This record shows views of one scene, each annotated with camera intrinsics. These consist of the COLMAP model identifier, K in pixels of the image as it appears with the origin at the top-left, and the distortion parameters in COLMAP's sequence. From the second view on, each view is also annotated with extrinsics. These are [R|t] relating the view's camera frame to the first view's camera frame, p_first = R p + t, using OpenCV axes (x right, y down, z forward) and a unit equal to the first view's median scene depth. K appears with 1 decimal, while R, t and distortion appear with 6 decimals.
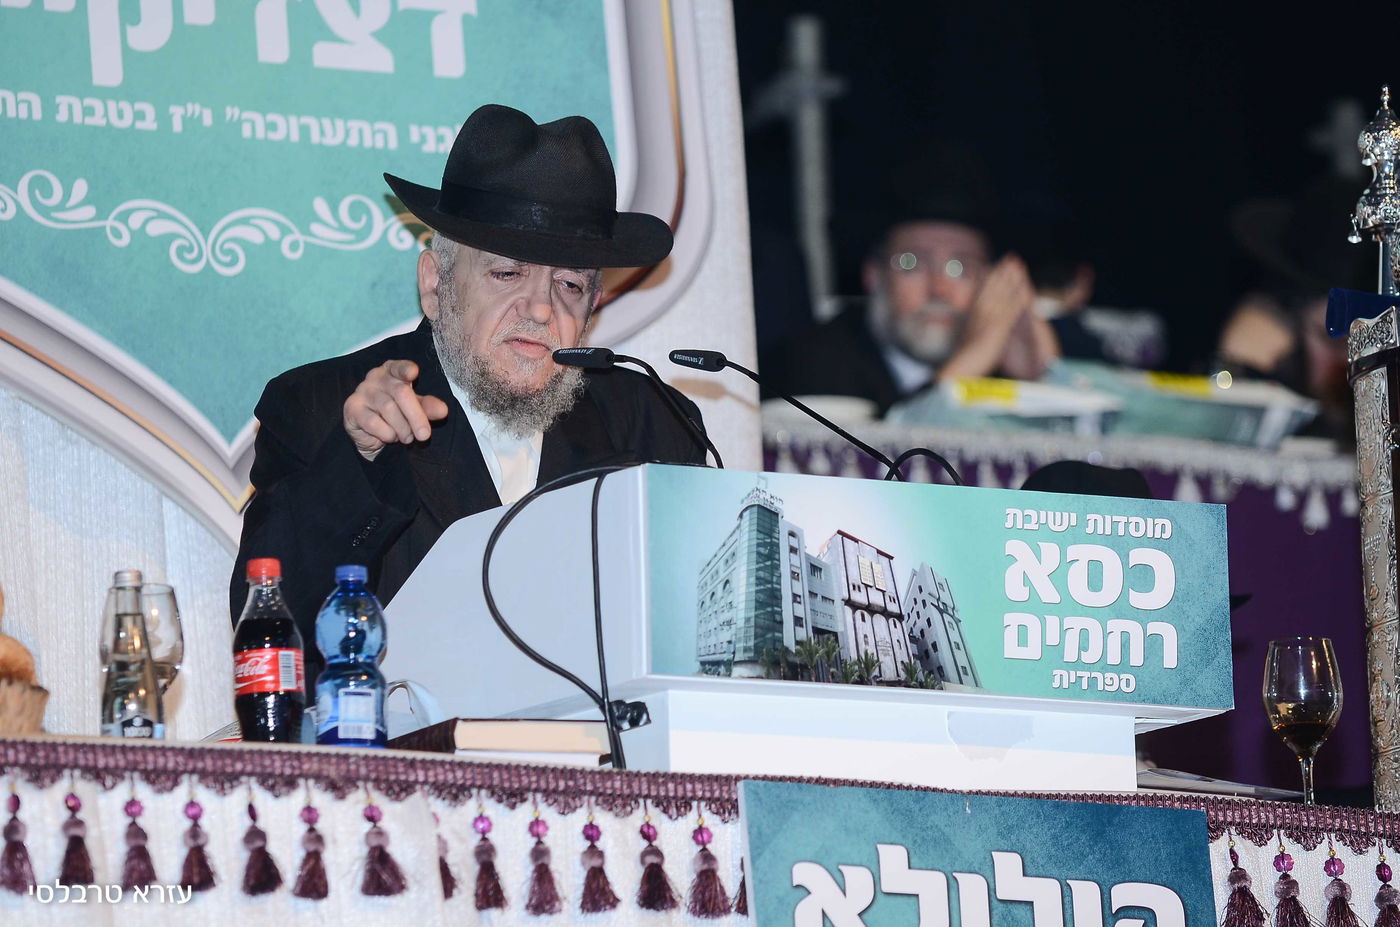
lens RADIAL K [[9257.6, 0, 703.5], [0, 9257.6, 467.3], [0, 0, 1]] dist [1.621614, 0.000000]
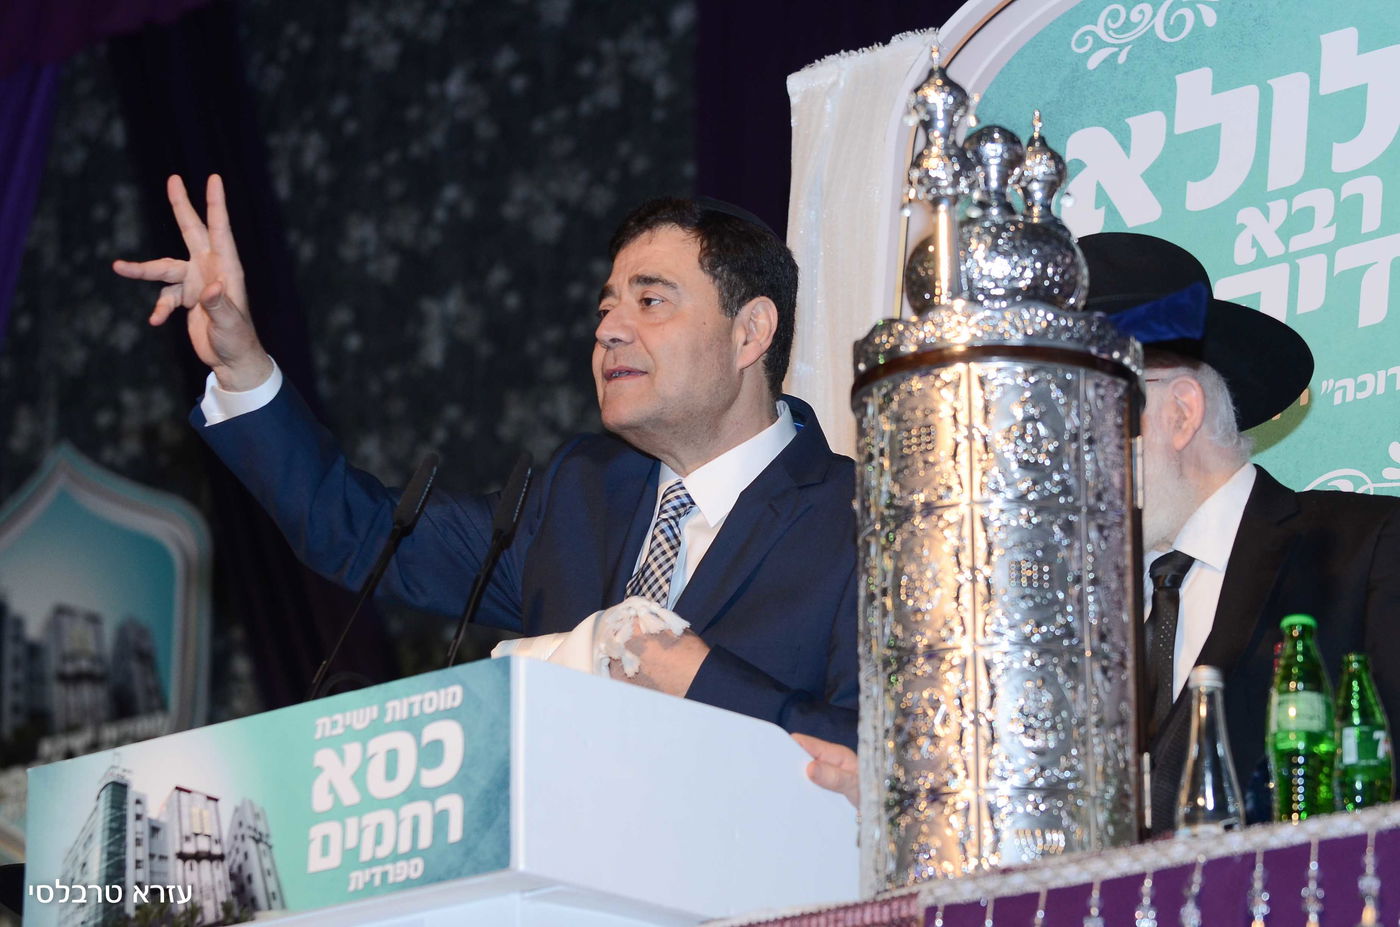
lens RADIAL K [[6292.1, 0, 697.7], [0, 6292.1, 464.7], [0, 0, 1]] dist [-0.068264, 0.000000]
pose [[0.296237, -0.248568, -0.922203, 0.665653], [0.150574, 0.965621, -0.211902, 0.125559], [0.943171, -0.076087, 0.323481, 0.836213]]
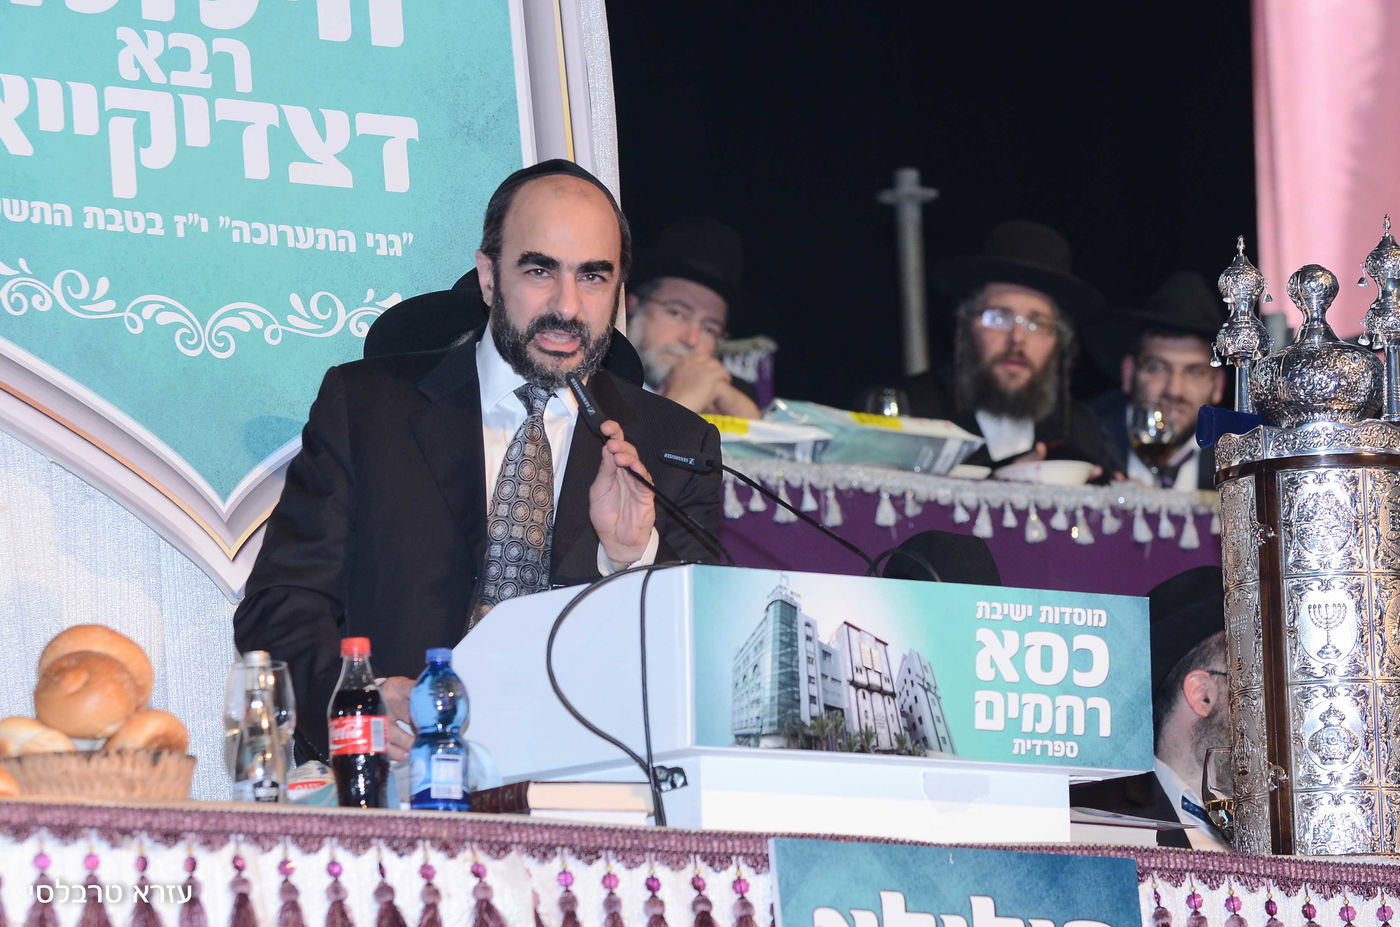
lens RADIAL K [[7015.0, 0, 713.6], [0, 7015.0, 470.7], [0, 0, 1]] dist [0.362643, 0.000000]
pose [[0.994962, 0.017967, 0.098634, -0.089949], [-0.019918, 0.999624, 0.018827, -0.028649], [-0.098259, -0.020697, 0.994946, 0.117627]]
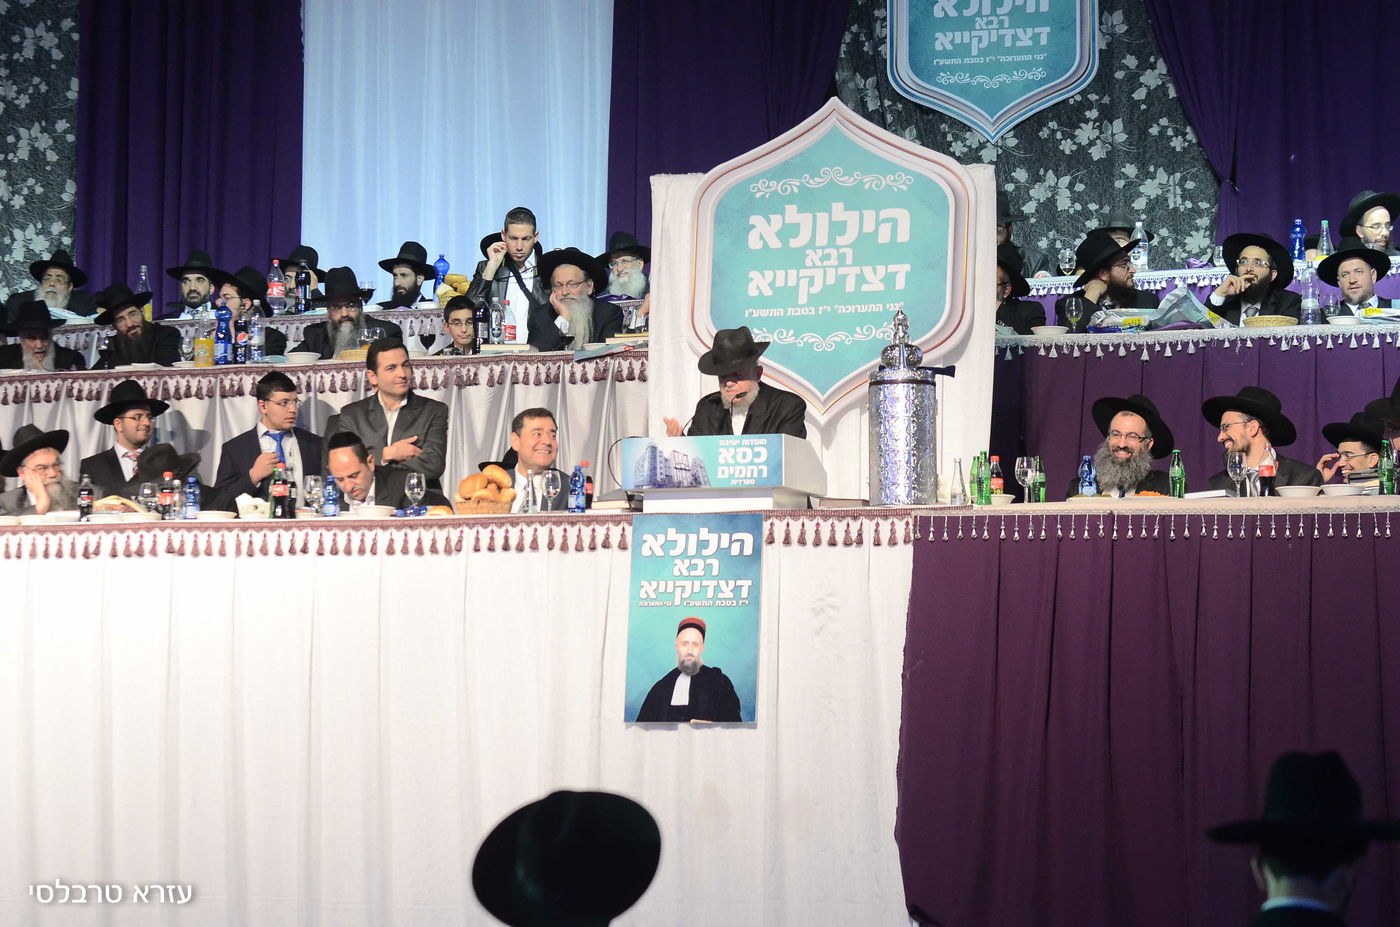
lens RADIAL K [[4169.1, 0, 701.6], [0, 4169.1, 461.5], [0, 0, 1]] dist [-0.189251, 0.000000]
pose [[0.660685, -0.030067, -0.750061, 1.400747], [0.106940, 0.992776, 0.054401, -0.086897], [0.743007, -0.116153, 0.659128, -0.202292]]
